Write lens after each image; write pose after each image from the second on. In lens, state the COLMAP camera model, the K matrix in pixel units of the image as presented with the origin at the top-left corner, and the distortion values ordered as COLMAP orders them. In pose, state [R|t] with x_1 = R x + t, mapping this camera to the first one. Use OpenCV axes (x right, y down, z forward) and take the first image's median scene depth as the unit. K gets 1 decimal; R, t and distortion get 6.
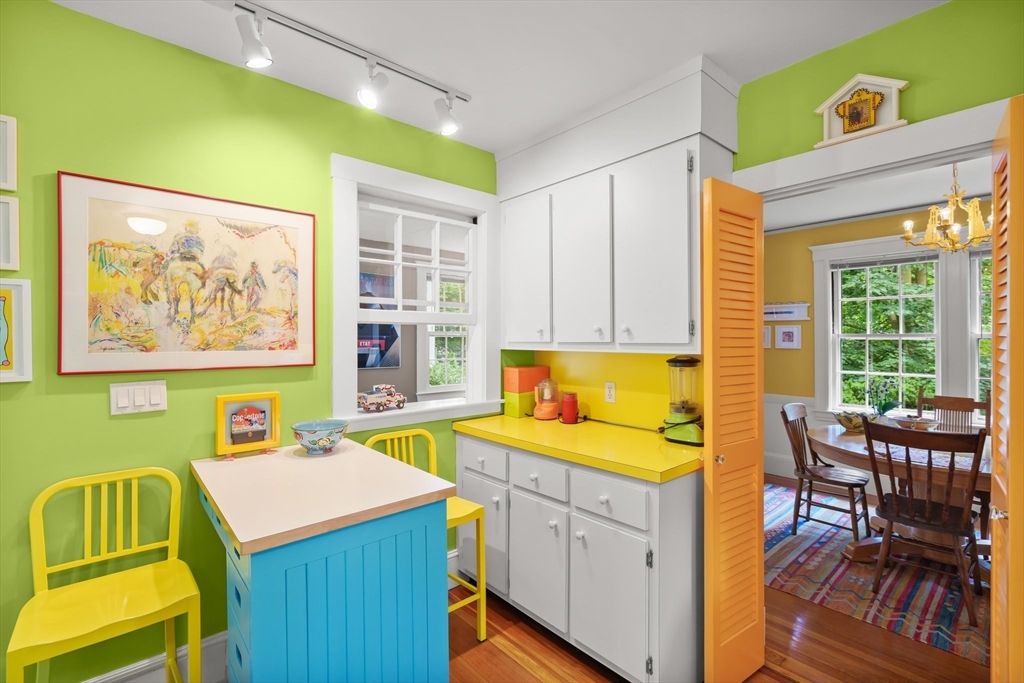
lens RADIAL K [[466.7, 0, 506.3], [0, 466.7, 345.2], [0, 0, 1]] dist [-0.000693, 0.000090]
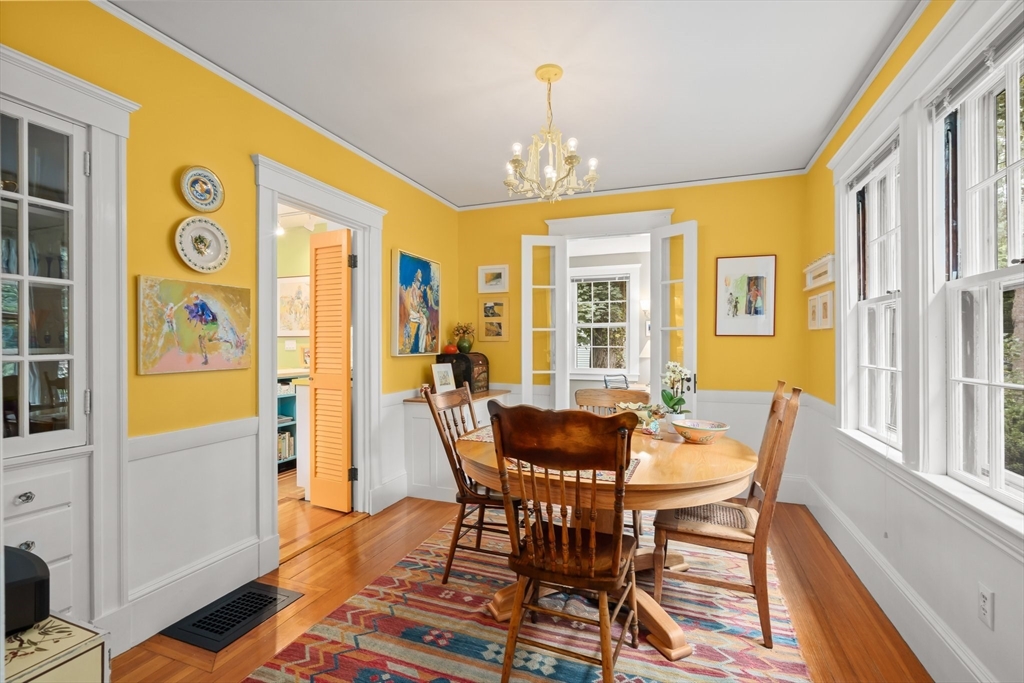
lens RADIAL K [[466.7, 0, 506.3], [0, 466.7, 345.2], [0, 0, 1]] dist [-0.000693, 0.000090]
pose [[0.480024, 0.032822, -0.876641, 2.248611], [-0.012215, 0.999453, 0.030732, 0.000488], [0.877170, -0.004044, 0.480163, 0.660711]]
